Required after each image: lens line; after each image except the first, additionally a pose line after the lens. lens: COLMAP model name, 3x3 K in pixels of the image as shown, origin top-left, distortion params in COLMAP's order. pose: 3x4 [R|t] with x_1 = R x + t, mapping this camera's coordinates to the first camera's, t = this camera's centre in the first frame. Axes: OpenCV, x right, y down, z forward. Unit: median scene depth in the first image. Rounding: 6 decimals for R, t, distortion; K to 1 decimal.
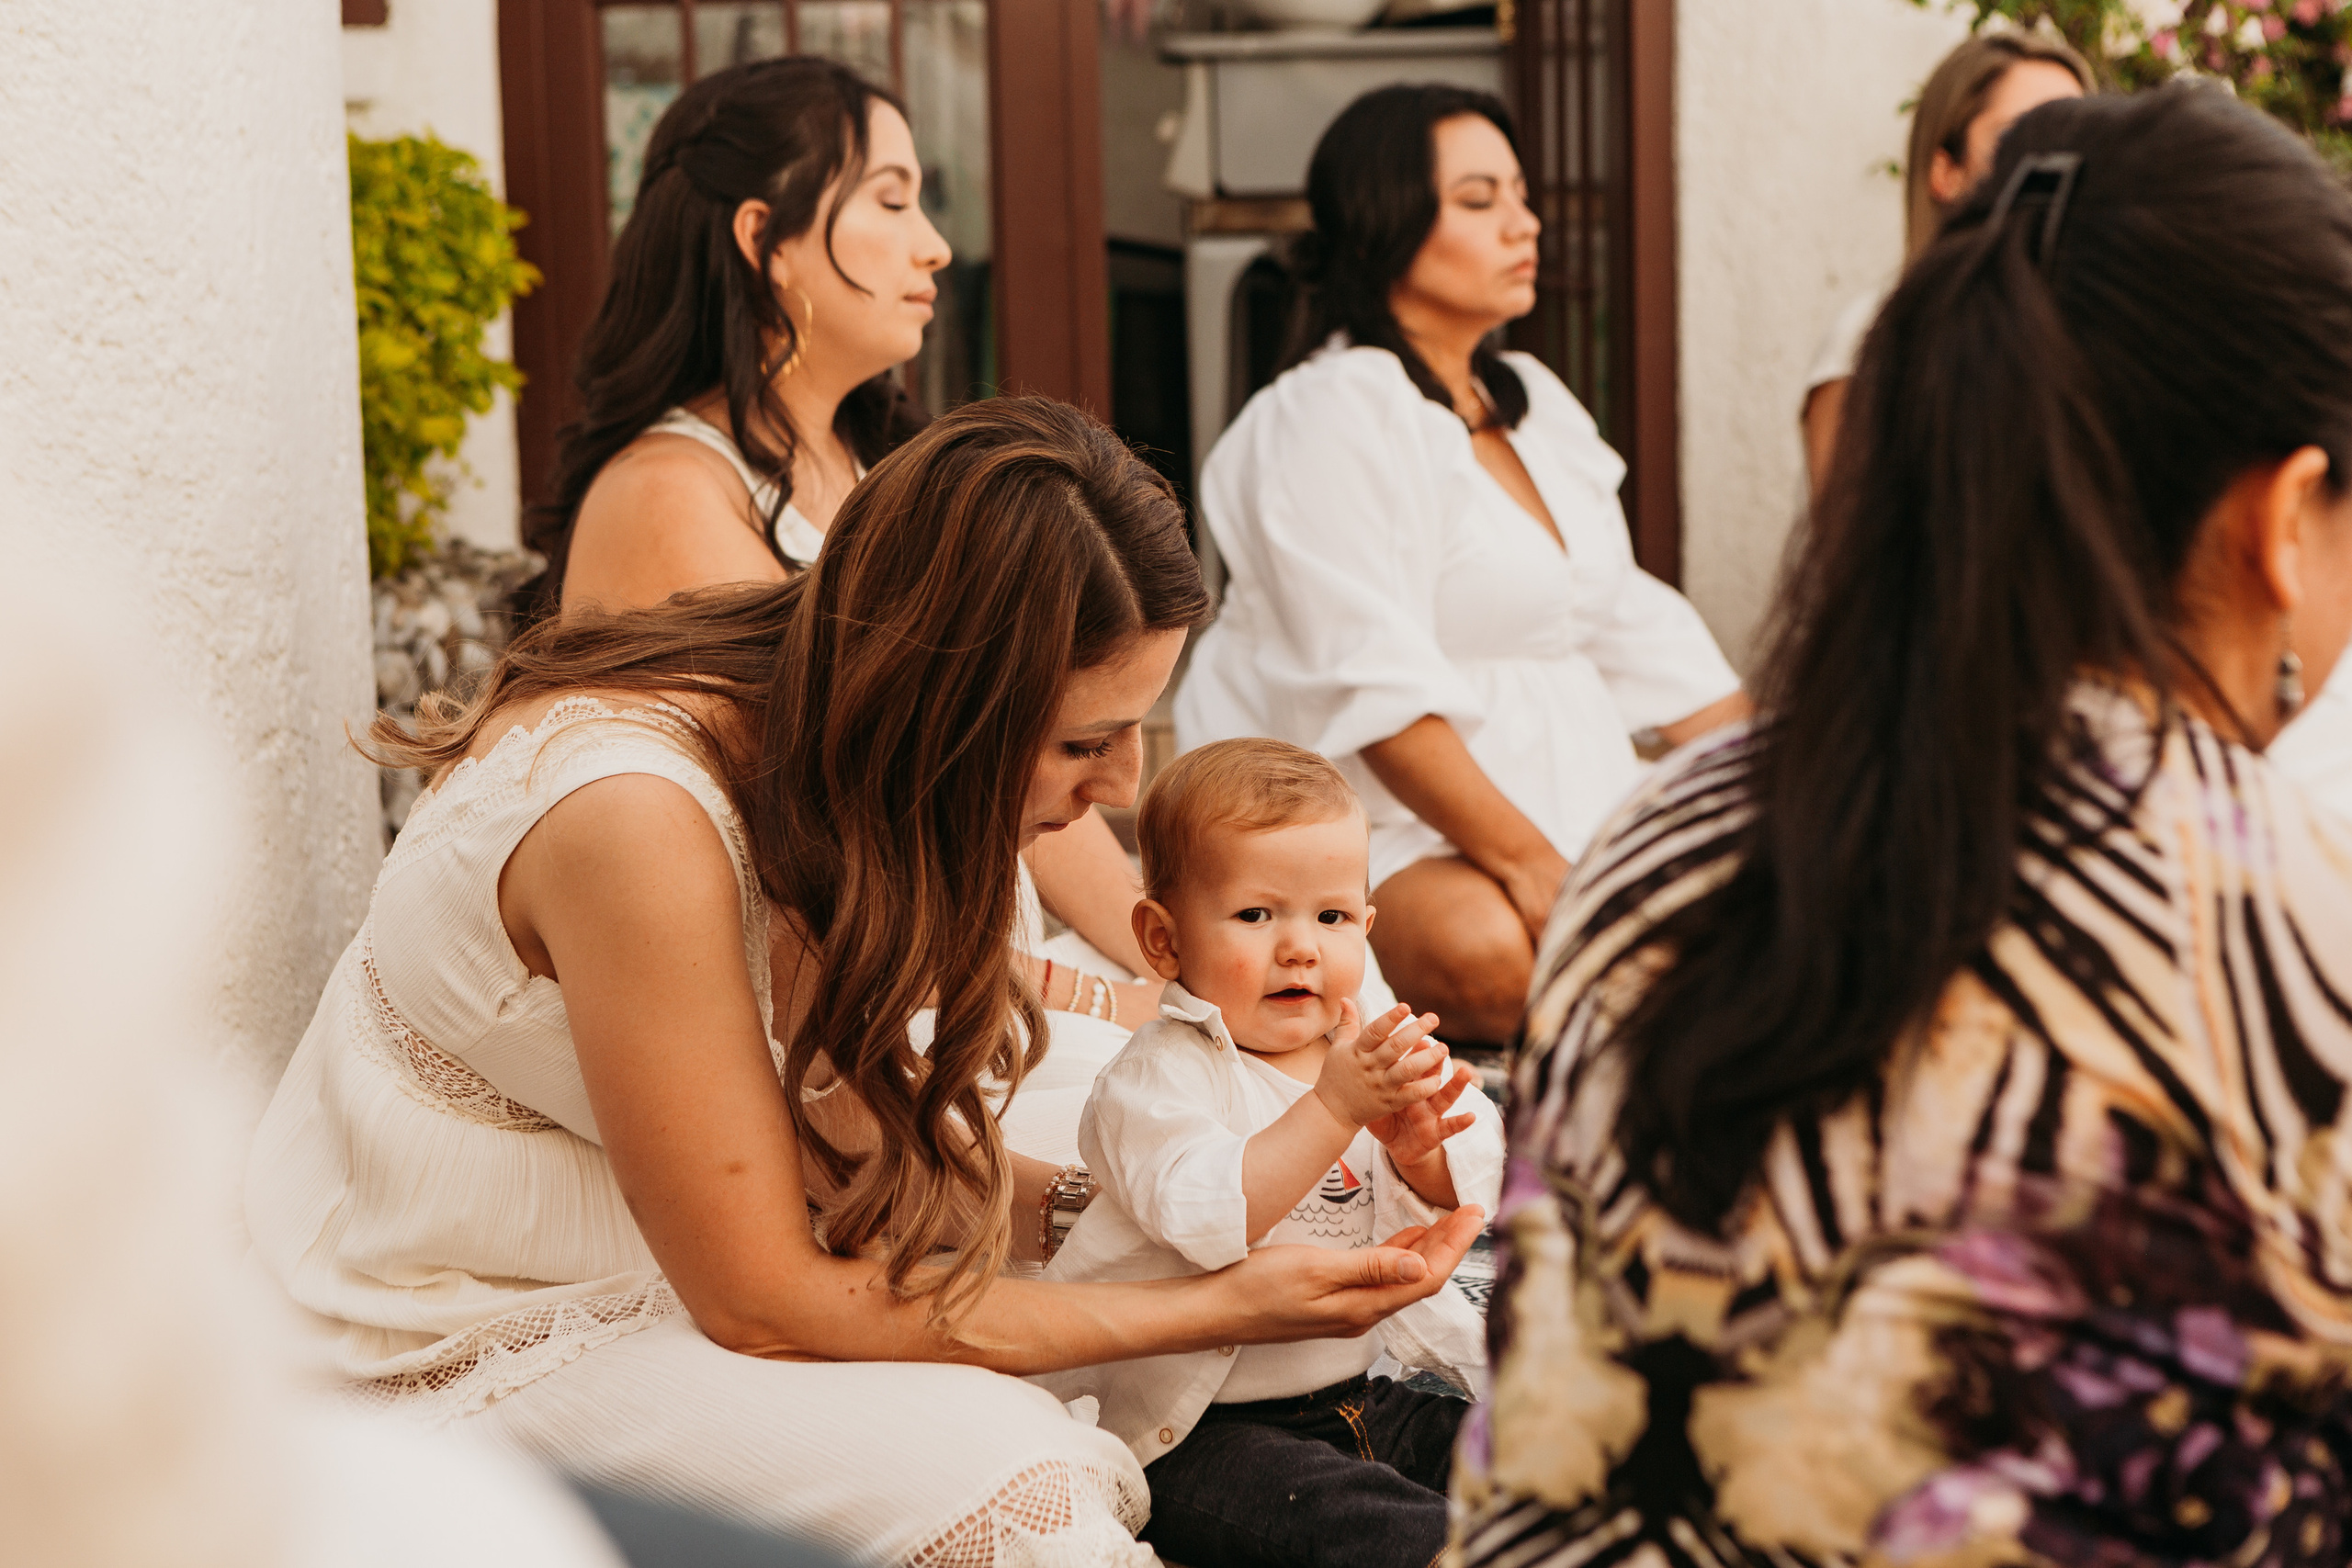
lens RADIAL K [[4121.9, 0, 1176.0], [0, 4121.9, 784.0], [0, 0, 1]] dist [-0.070306, 0.126571]
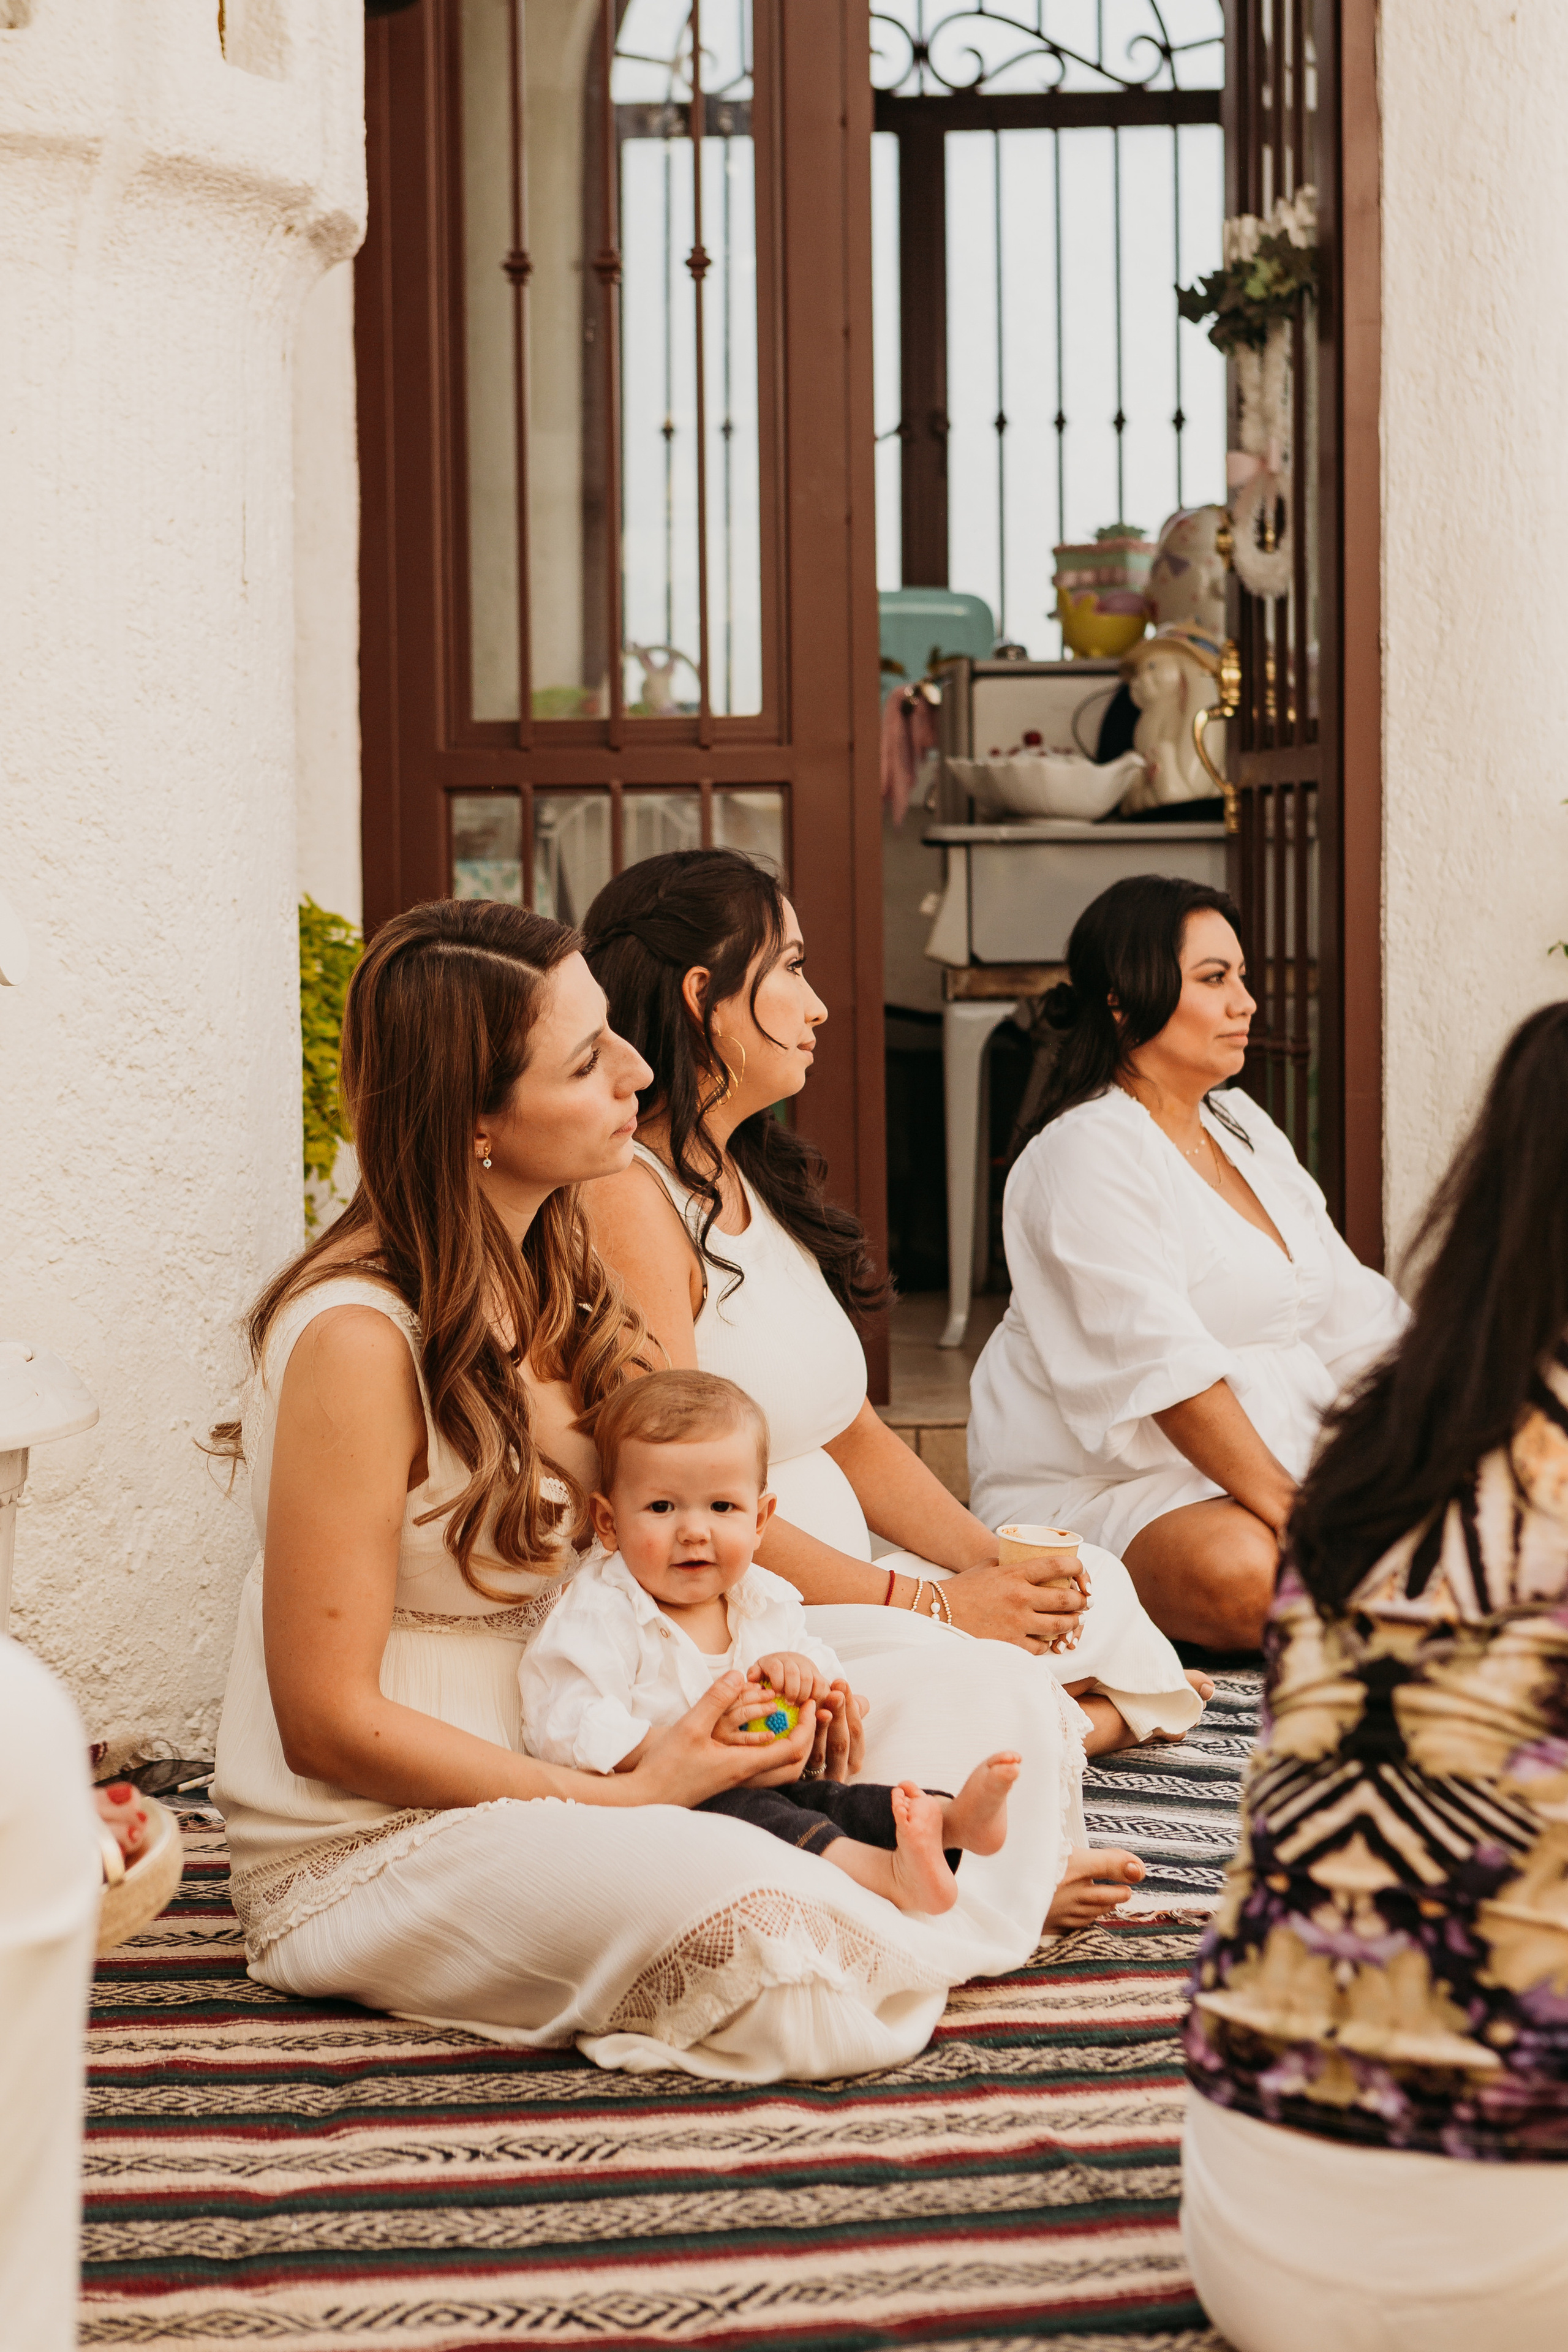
lens RADIAL K [[4122.3, 0, 784.0], [0, 4122.3, 1176.0], [0, 0, 1]] dist [-0.070306, 0.126571]
pose [[0.999607, 0.017779, -0.021695, -0.032417], [-0.019651, 0.995806, -0.089357, 0.034054], [0.020015, 0.089748, 0.995763, -0.245449]]
